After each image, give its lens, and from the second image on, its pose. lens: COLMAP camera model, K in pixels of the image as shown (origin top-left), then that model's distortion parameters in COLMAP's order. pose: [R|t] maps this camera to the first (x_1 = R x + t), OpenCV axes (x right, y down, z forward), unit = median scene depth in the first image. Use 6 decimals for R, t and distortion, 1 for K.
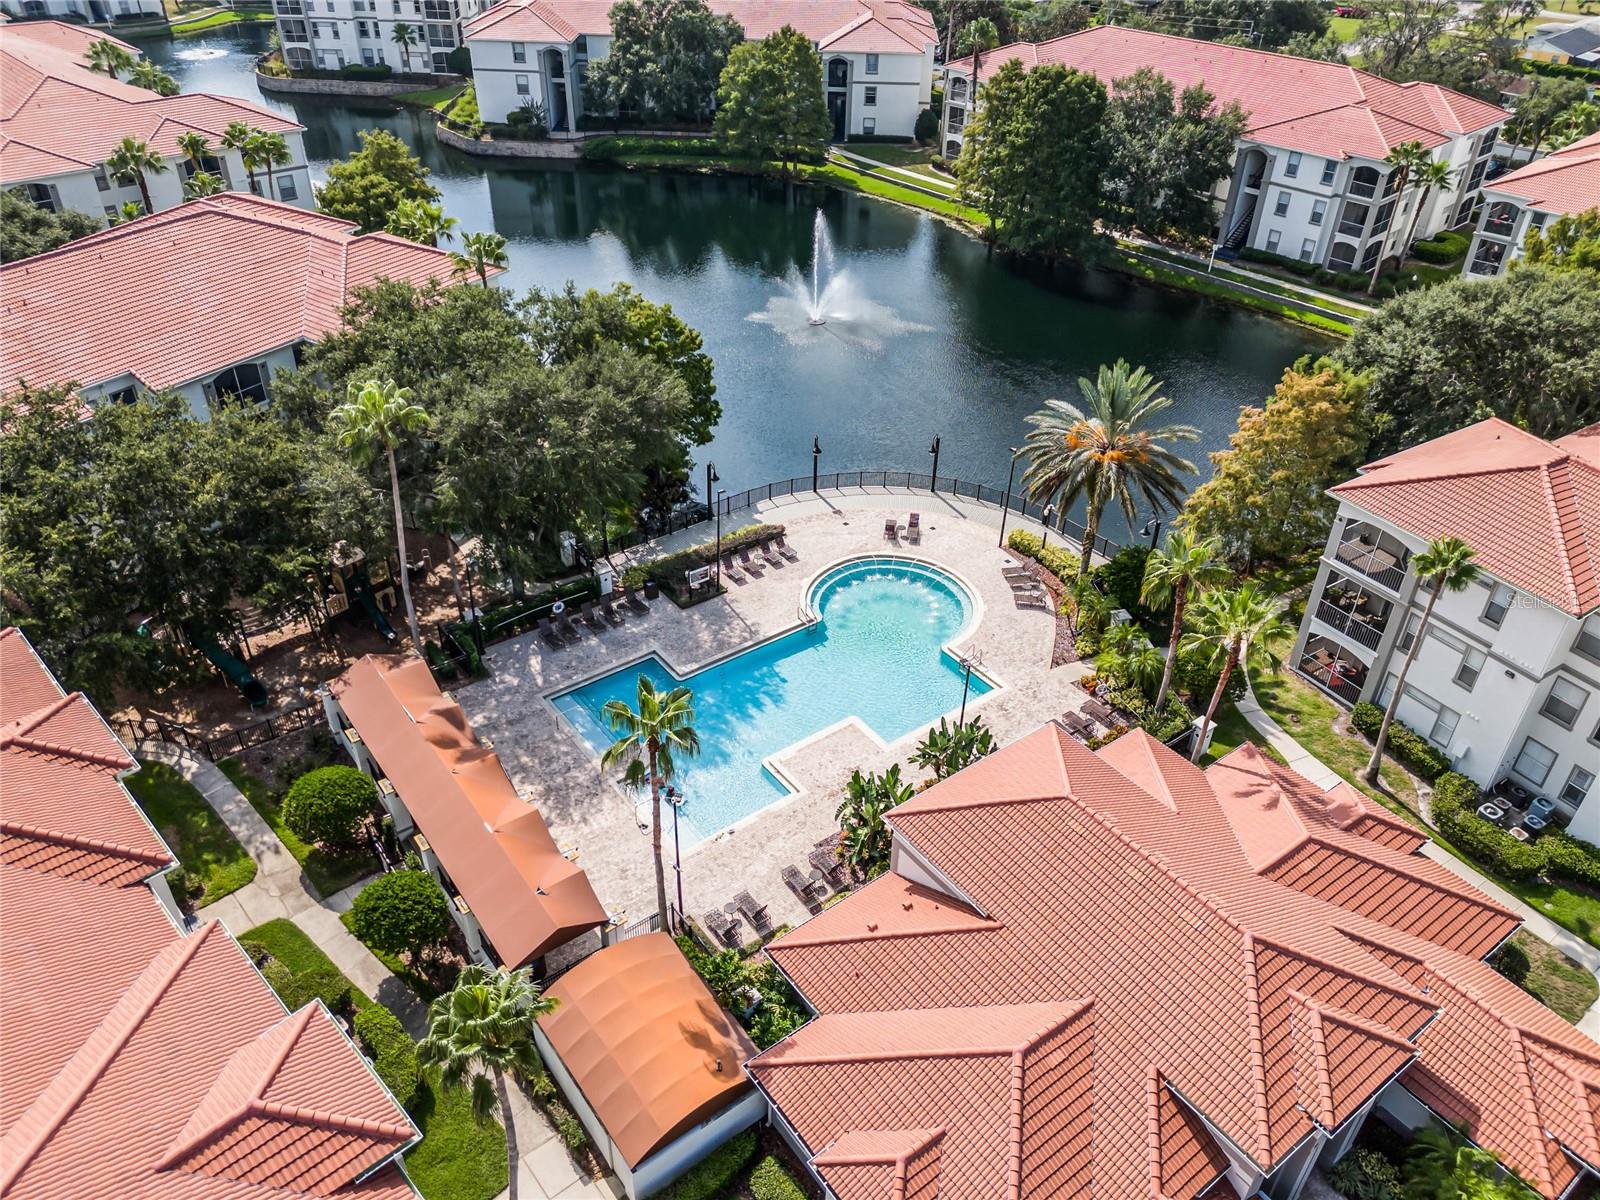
lens RADIAL K [[1173.1, 0, 796.0], [0, 1173.1, 596.7], [0, 0, 1]] dist [0.070833, -0.080467]
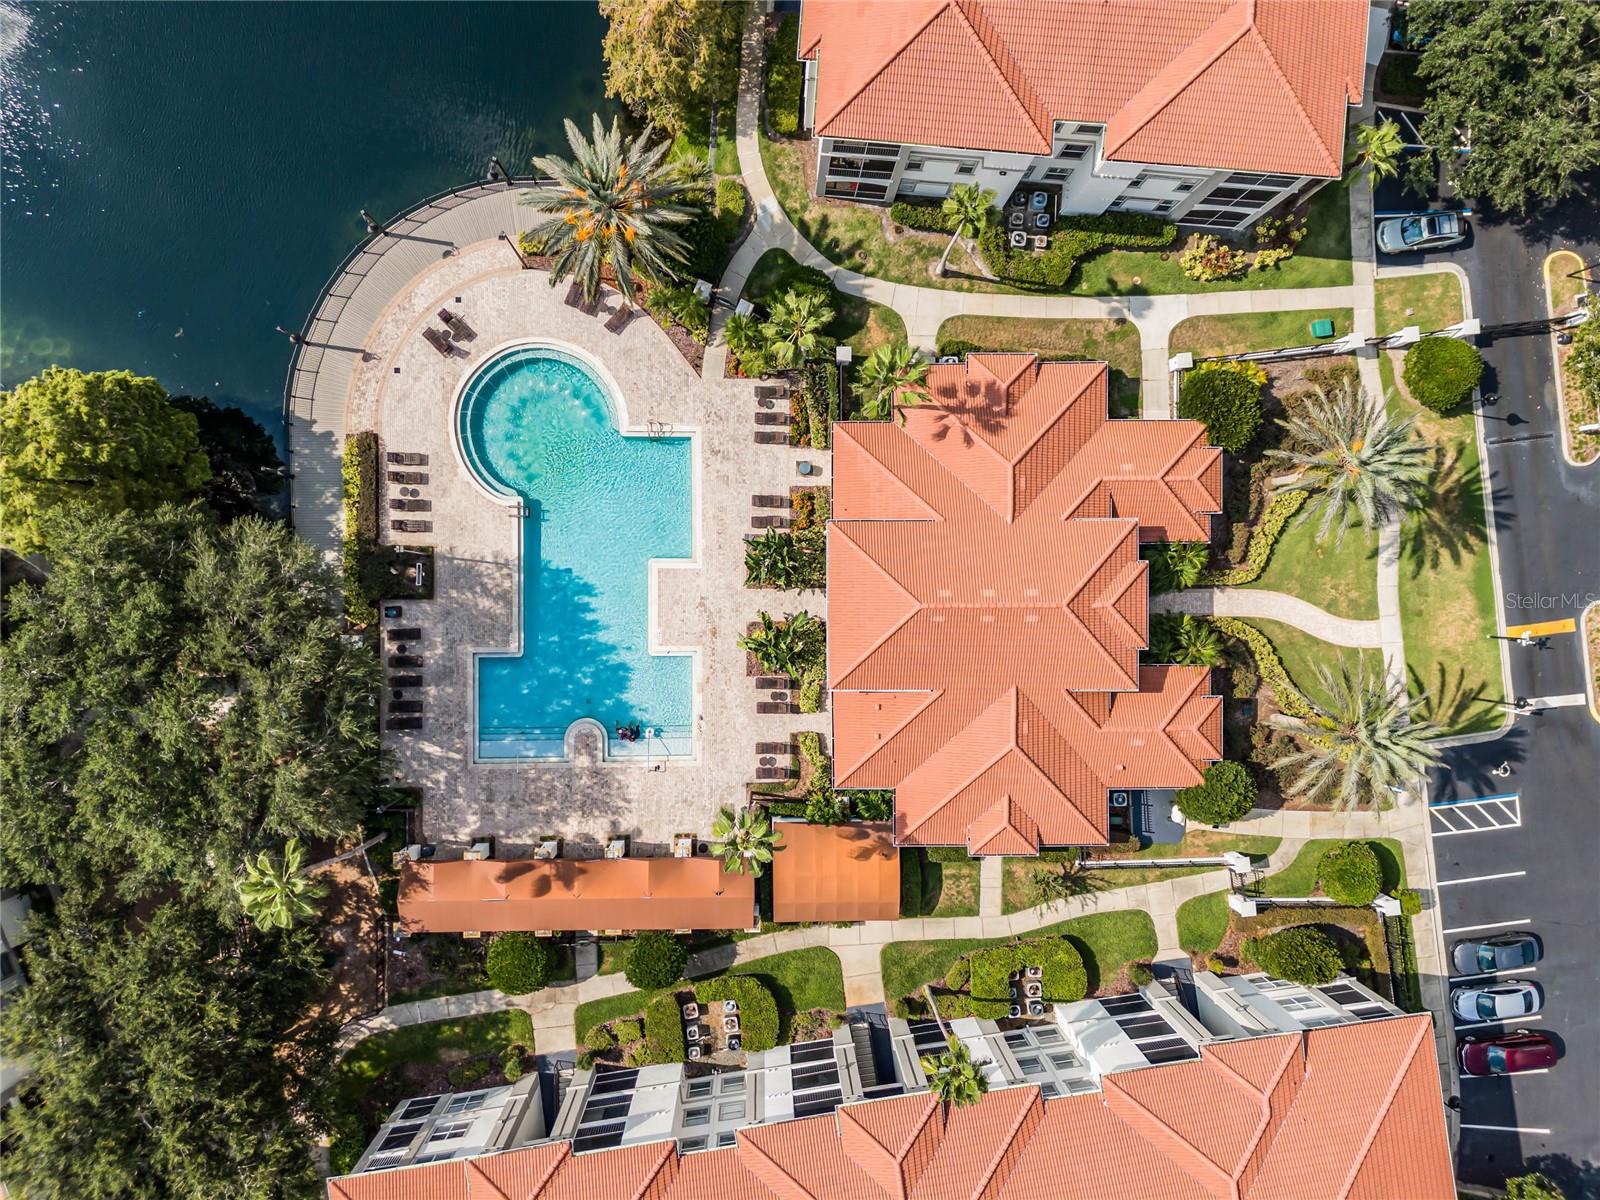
lens RADIAL K [[1173.1, 0, 796.0], [0, 1173.1, 596.7], [0, 0, 1]] dist [0.070833, -0.080467]
pose [[0.593135, -0.805101, 0.001662, 0.054723], [0.443426, 0.328403, 0.833981, -0.420306], [-0.671985, -0.493927, 0.551790, 0.118115]]
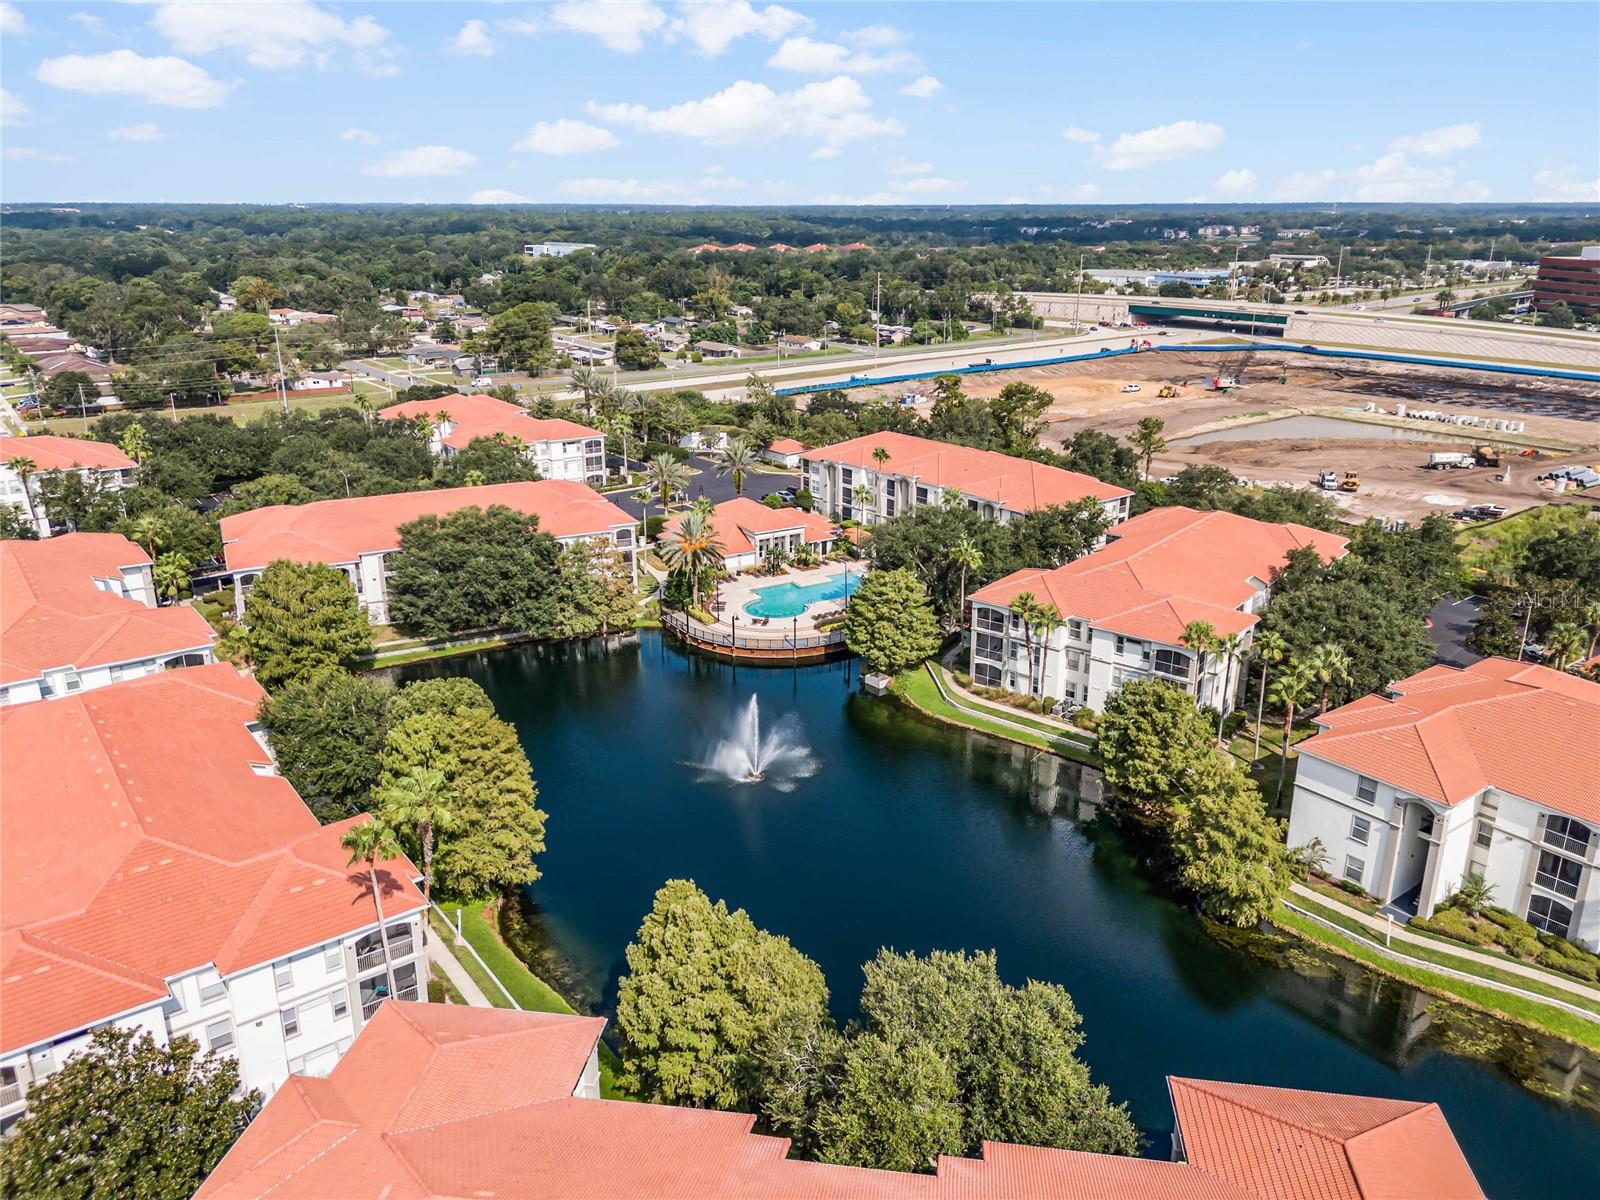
lens RADIAL K [[1173.1, 0, 796.0], [0, 1173.1, 596.7], [0, 0, 1]] dist [0.070833, -0.080467]
pose [[-0.994431, -0.039216, 0.097817, -0.118184], [0.055312, 0.595847, 0.801191, -1.160836], [-0.089704, 0.802140, -0.590360, 1.432281]]
